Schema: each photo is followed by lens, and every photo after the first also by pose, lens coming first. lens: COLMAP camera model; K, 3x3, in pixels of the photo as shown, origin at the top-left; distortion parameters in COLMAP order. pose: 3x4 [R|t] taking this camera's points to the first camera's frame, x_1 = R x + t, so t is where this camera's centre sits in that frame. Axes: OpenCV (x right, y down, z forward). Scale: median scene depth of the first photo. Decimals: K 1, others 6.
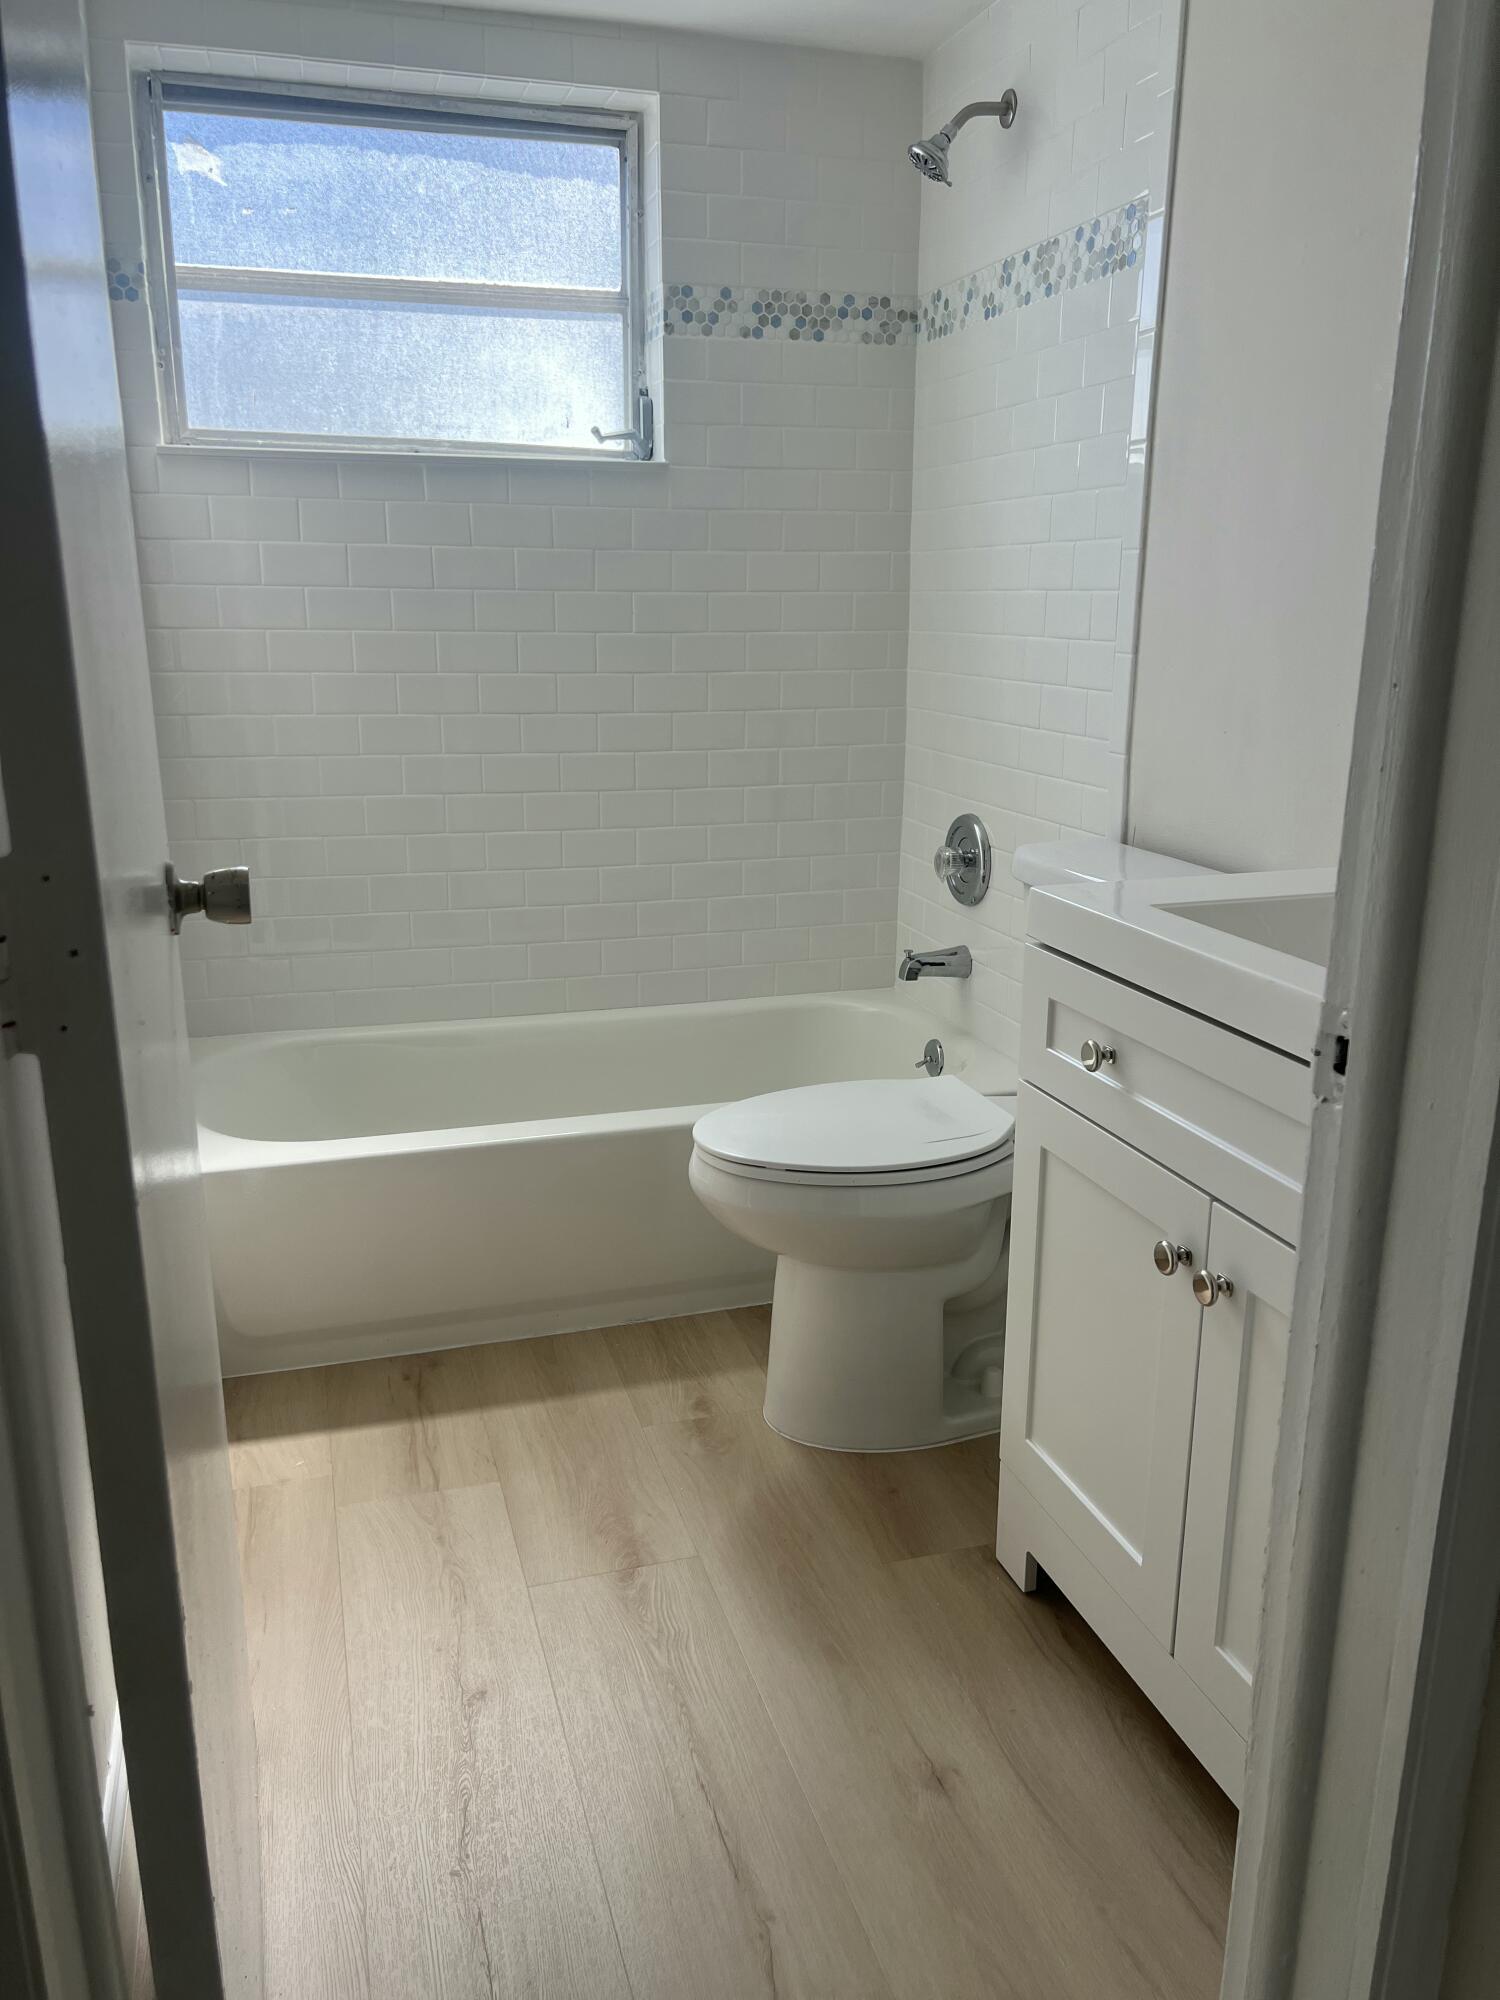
lens RADIAL K [[1496.8, 0, 760.5], [0, 1496.8, 1001.4], [0, 0, 1]] dist [0.055921, -0.060790]
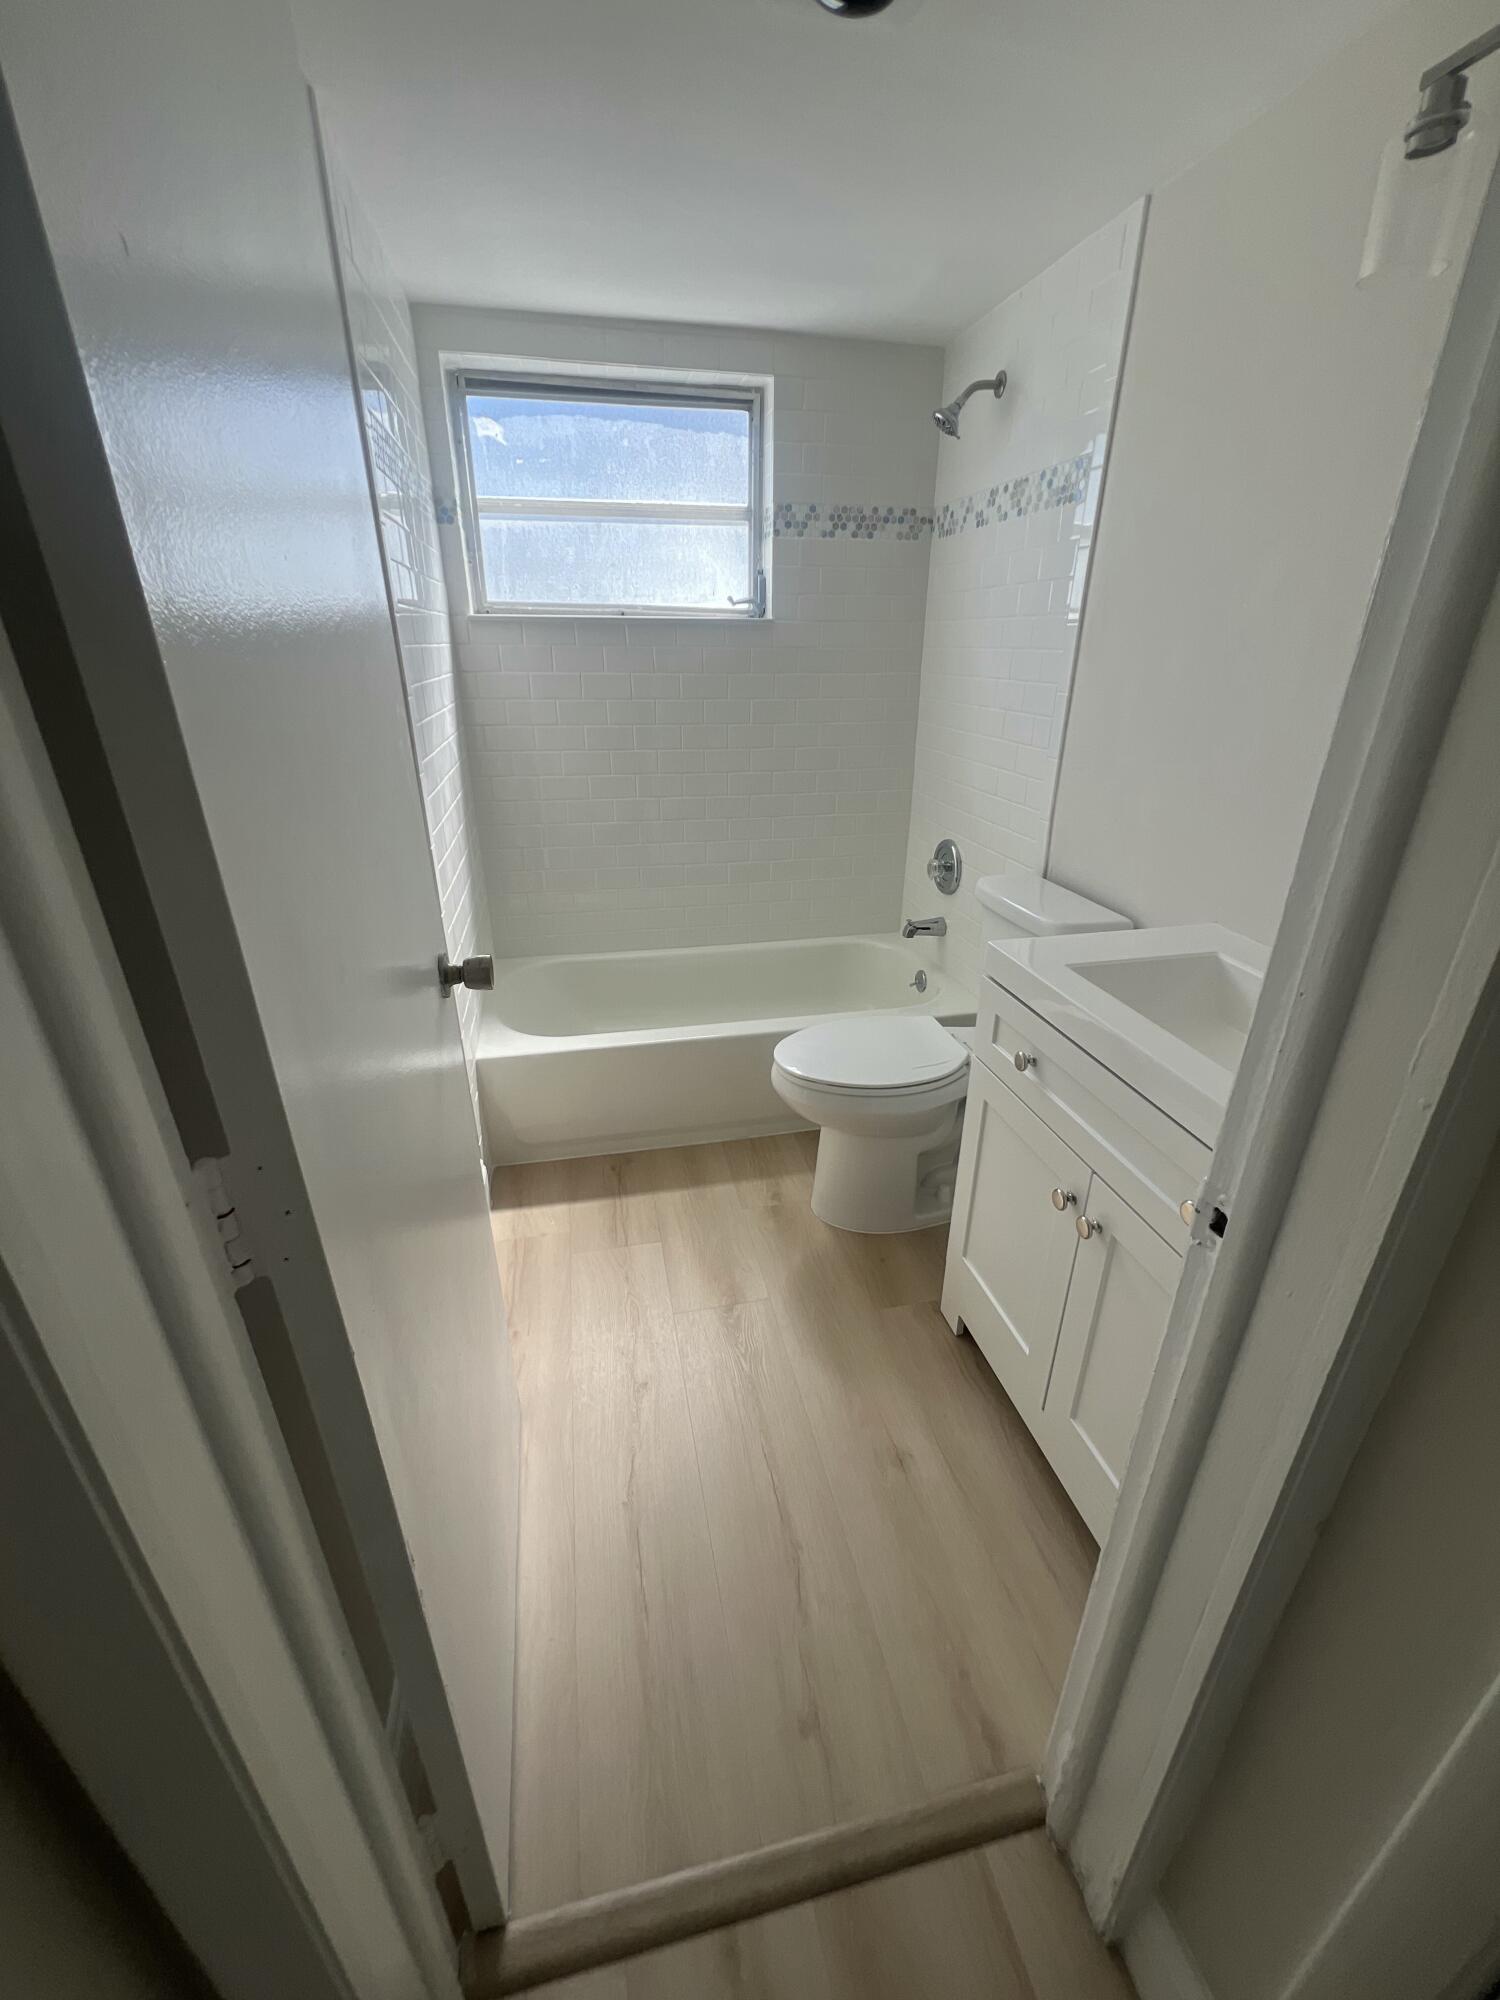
lens RADIAL K [[801.9, 0, 763.2], [0, 801.9, 993.5], [0, 0, 1]] dist [-0.004052, 0.000233]
pose [[0.996678, 0.034968, -0.073553, 0.006095], [-0.023824, 0.988810, 0.147267, -0.101116], [0.077880, -0.145025, 0.986358, 0.102023]]
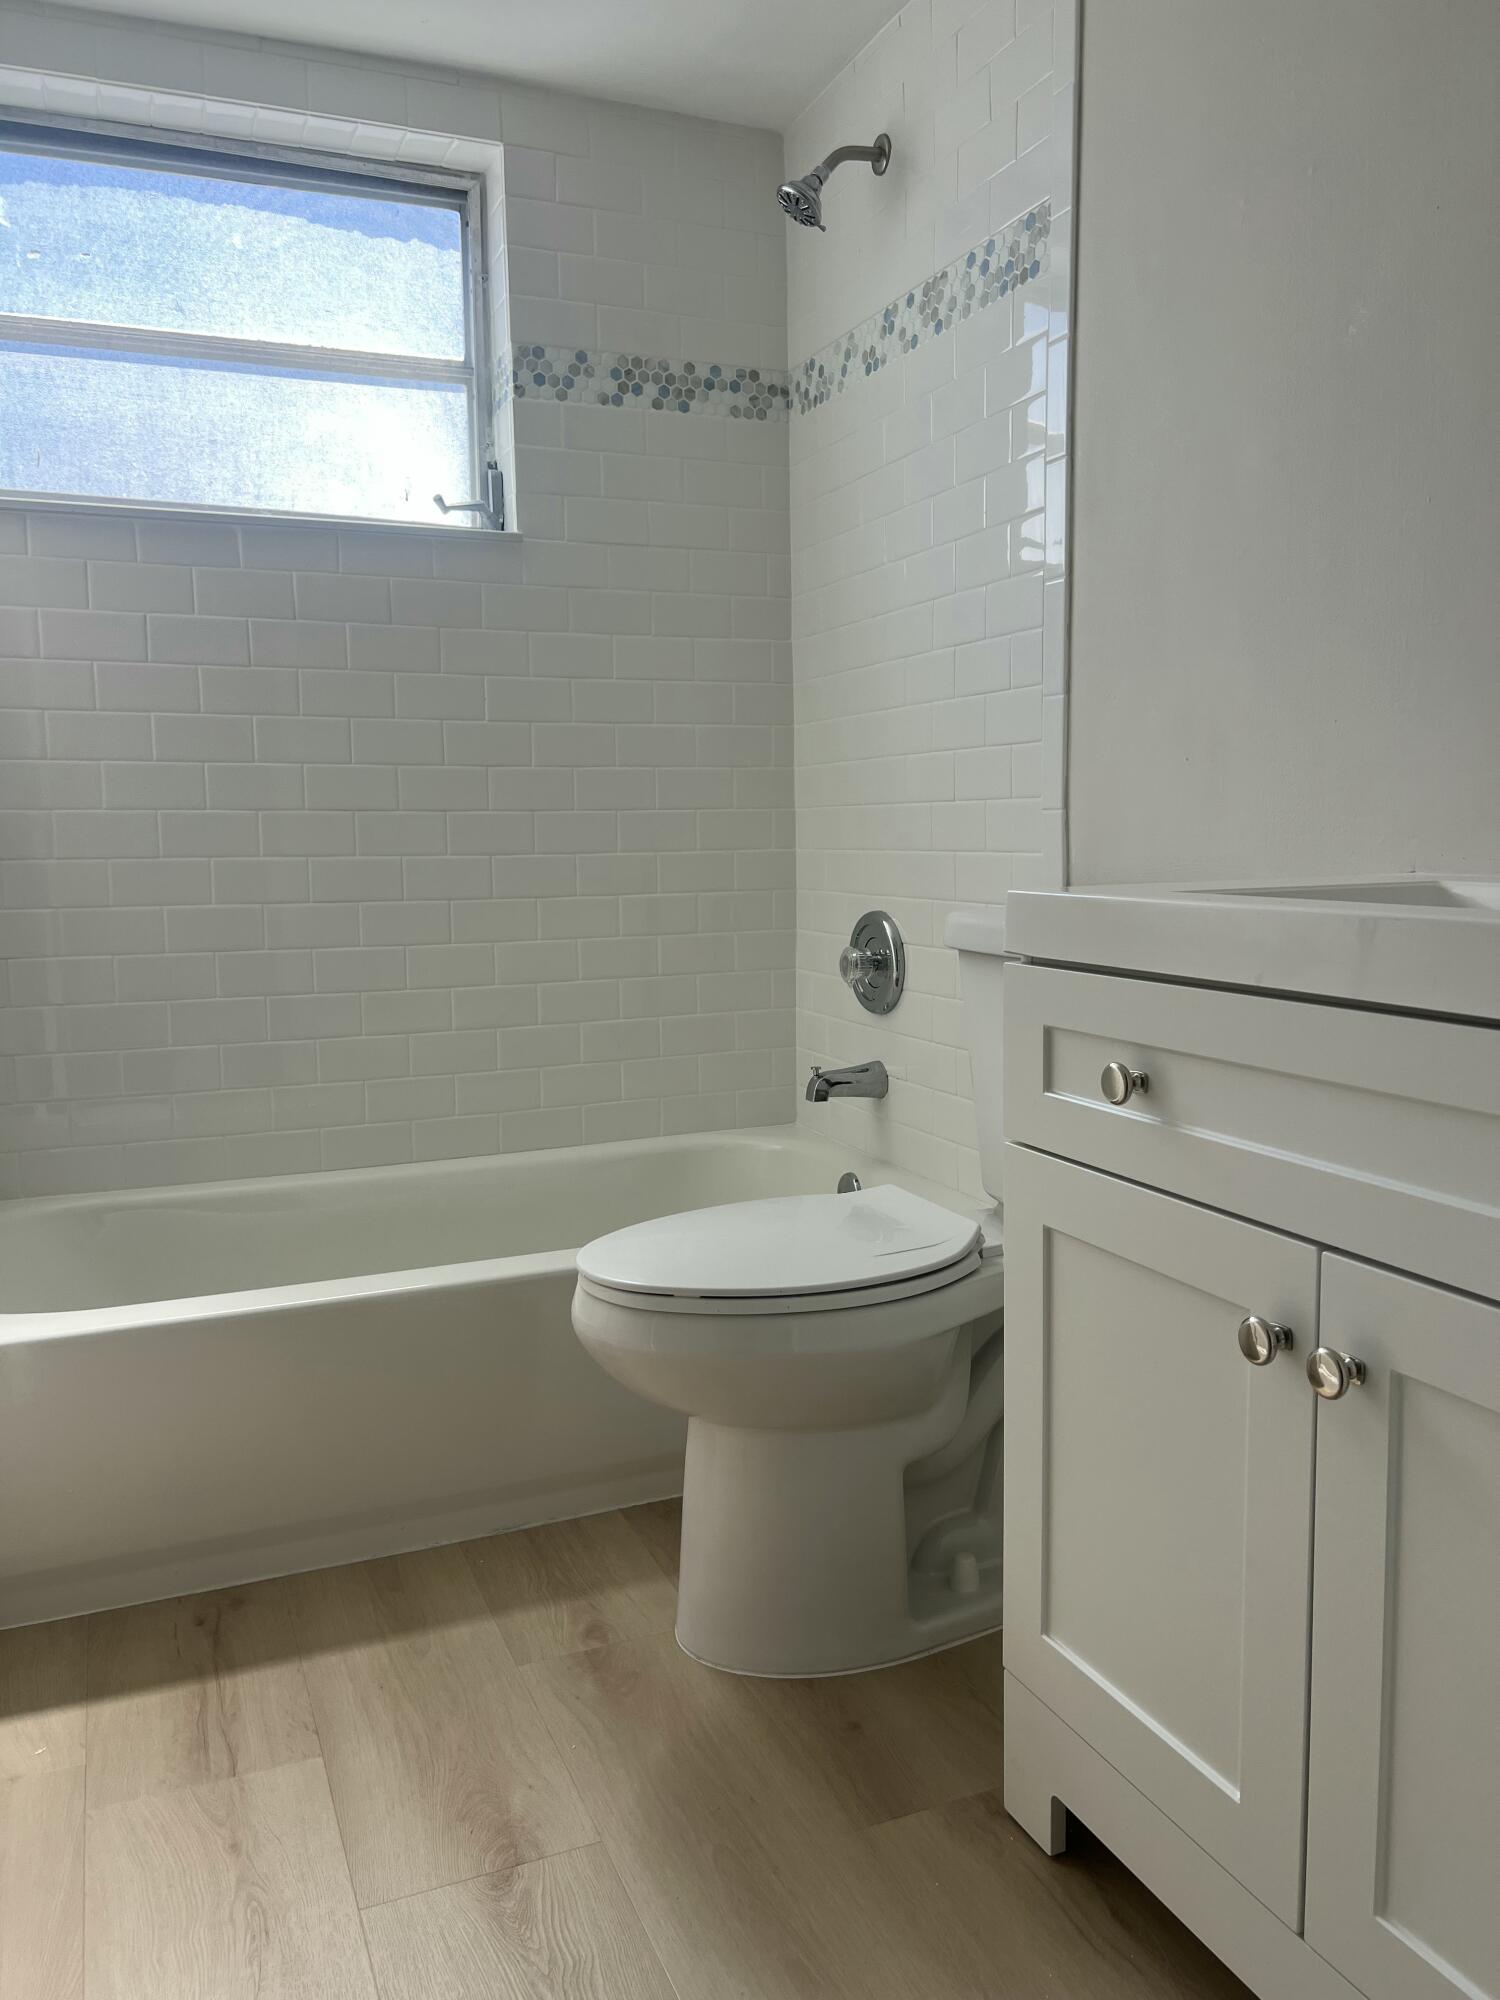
lens RADIAL K [[1496.8, 0, 761.1], [0, 1496.8, 1000.9], [0, 0, 1]] dist [0.055921, -0.060790]
pose [[0.994719, -0.030829, 0.097893, -0.019265], [0.044989, 0.988273, -0.145917, 0.064452], [-0.092247, 0.149551, 0.984442, 0.178045]]
